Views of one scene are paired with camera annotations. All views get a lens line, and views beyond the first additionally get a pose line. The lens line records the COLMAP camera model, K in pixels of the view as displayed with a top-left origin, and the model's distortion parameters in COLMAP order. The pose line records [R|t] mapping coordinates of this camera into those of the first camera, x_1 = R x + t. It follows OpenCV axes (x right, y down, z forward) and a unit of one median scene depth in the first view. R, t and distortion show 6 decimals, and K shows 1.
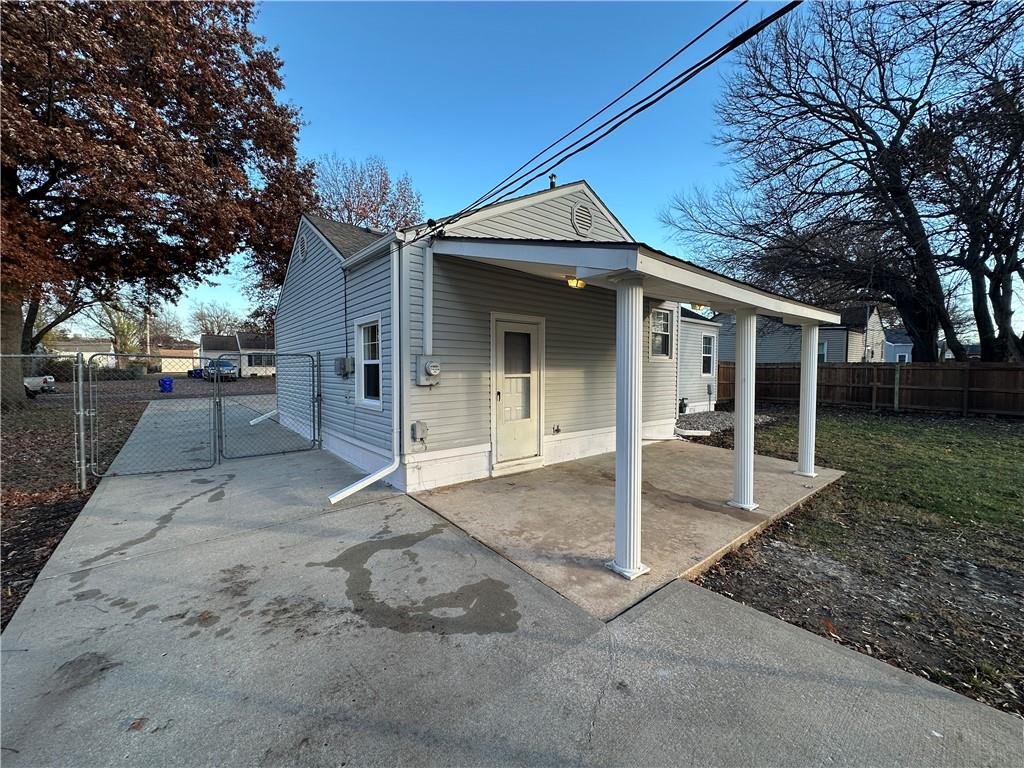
lens RADIAL K [[407.8, 0, 511.3], [0, 407.8, 385.6], [0, 0, 1]] dist [-0.000761, -0.000403]
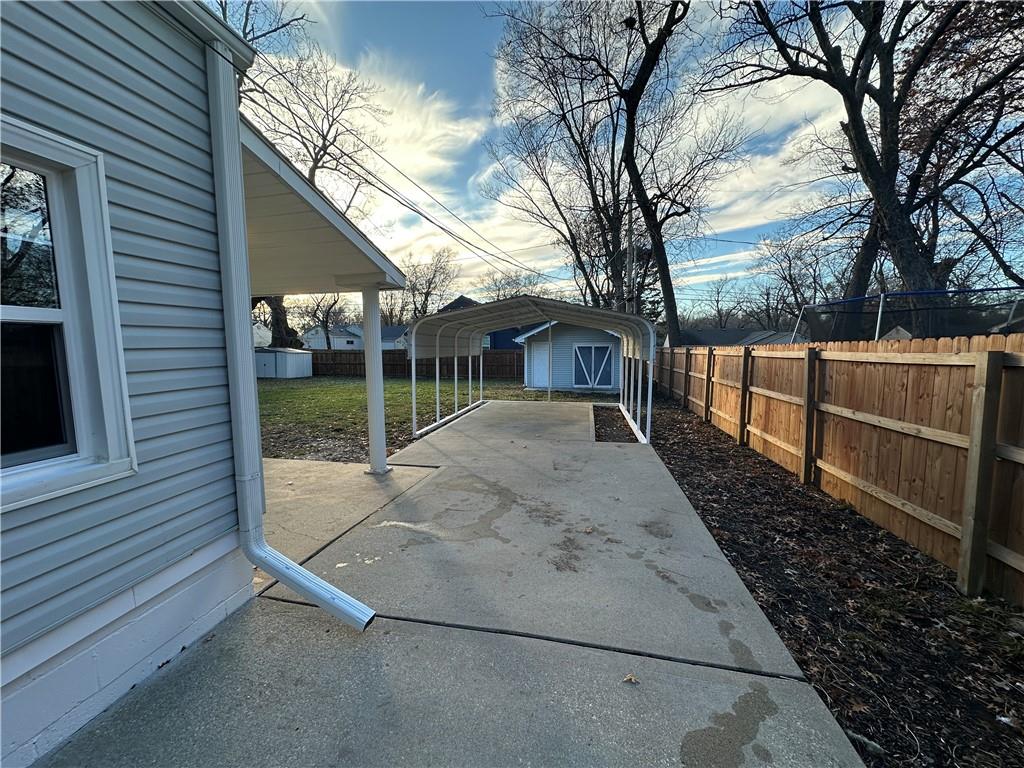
lens RADIAL K [[407.8, 0, 511.3], [0, 407.8, 385.6], [0, 0, 1]] dist [-0.000761, -0.000403]
pose [[-0.641548, -0.071669, 0.763728, -0.255968], [0.034917, 0.991865, 0.122409, -0.011416], [-0.766288, 0.105198, -0.633827, 0.328519]]
